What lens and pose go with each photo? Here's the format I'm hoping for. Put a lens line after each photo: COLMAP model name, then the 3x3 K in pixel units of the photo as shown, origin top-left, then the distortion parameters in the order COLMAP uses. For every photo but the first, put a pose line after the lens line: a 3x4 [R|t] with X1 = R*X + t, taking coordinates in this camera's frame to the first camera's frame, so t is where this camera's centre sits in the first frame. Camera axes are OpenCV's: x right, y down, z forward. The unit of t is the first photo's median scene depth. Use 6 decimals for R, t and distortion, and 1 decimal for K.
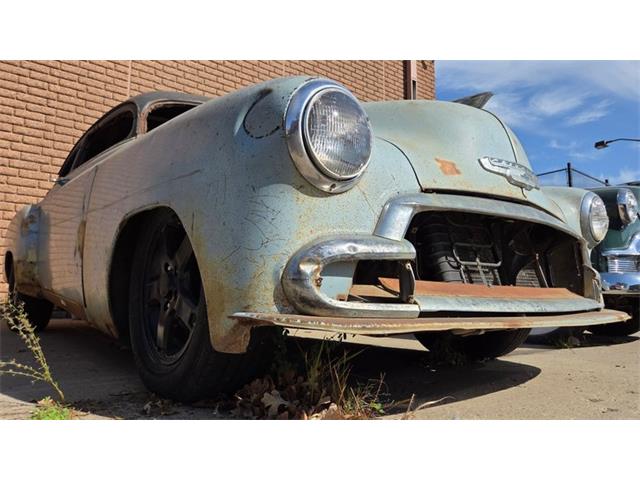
lens RADIAL K [[431.3, 0, 321.1], [0, 431.3, 233.6], [0, 0, 1]] dist [0.051461, -0.040136]
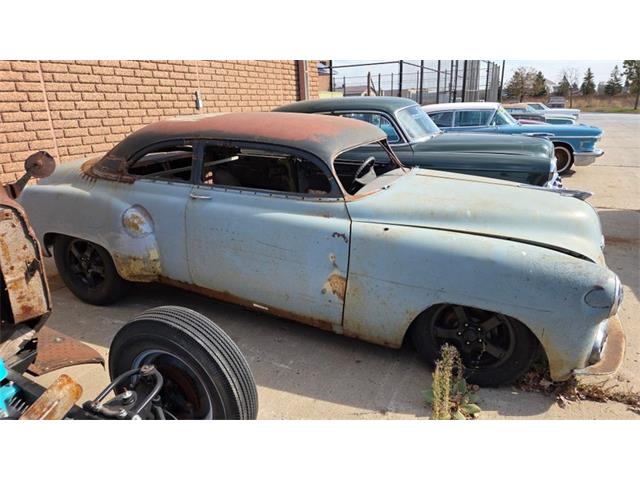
lens RADIAL K [[431.3, 0, 325.8], [0, 431.3, 237.6], [0, 0, 1]] dist [0.051461, -0.040136]
pose [[0.902439, -0.161761, 0.399297, -2.098915], [-0.025036, 0.905576, 0.423445, -1.359662], [-0.430090, -0.392130, 0.813177, -0.126753]]
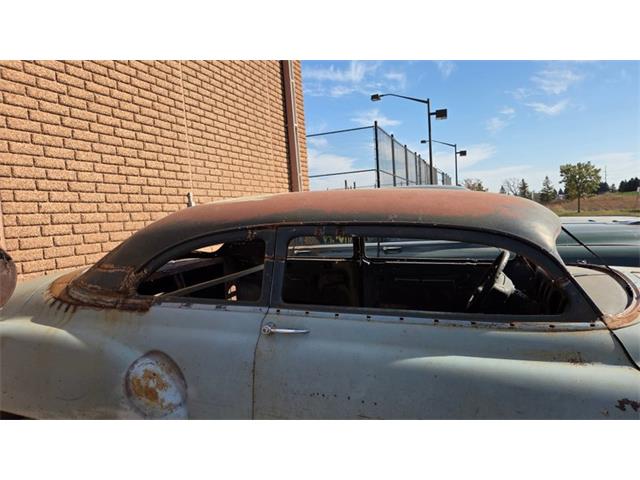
lens RADIAL K [[431.3, 0, 314.6], [0, 431.3, 243.0], [0, 0, 1]] dist [0.051461, -0.040136]
pose [[0.862983, -0.096485, 0.495934, -2.303606], [-0.001689, 0.981039, 0.193802, -0.945543], [-0.505230, -0.168086, 0.846457, 1.453469]]
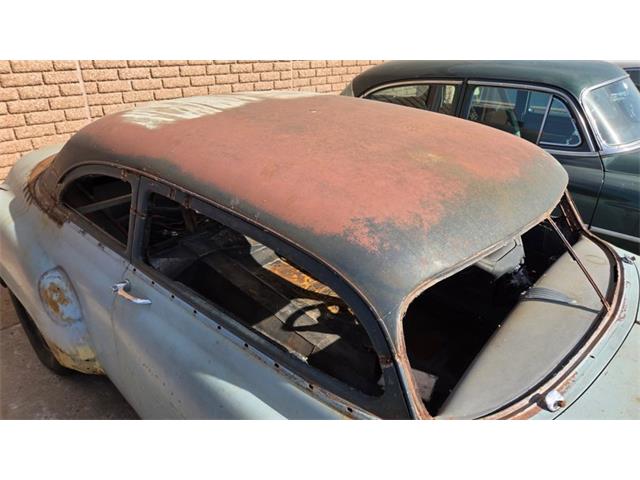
lens RADIAL K [[431.3, 0, 318.7], [0, 431.3, 243.5], [0, 0, 1]] dist [0.051461, -0.040136]
pose [[0.991303, -0.061234, 0.116488, -1.174697], [-0.015410, 0.825055, 0.564842, -1.316194], [-0.130697, -0.561724, 0.816936, 1.592457]]
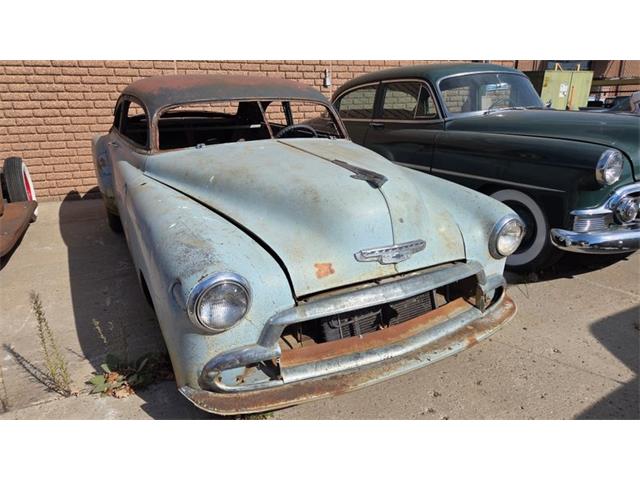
lens RADIAL K [[431.3, 0, 314.4], [0, 431.3, 243.8], [0, 0, 1]] dist [0.051461, -0.040136]
pose [[0.975475, 0.039532, -0.216530, 0.690602], [0.060582, 0.897524, 0.436784, -1.038258], [0.211608, -0.439190, 0.873118, -0.247185]]
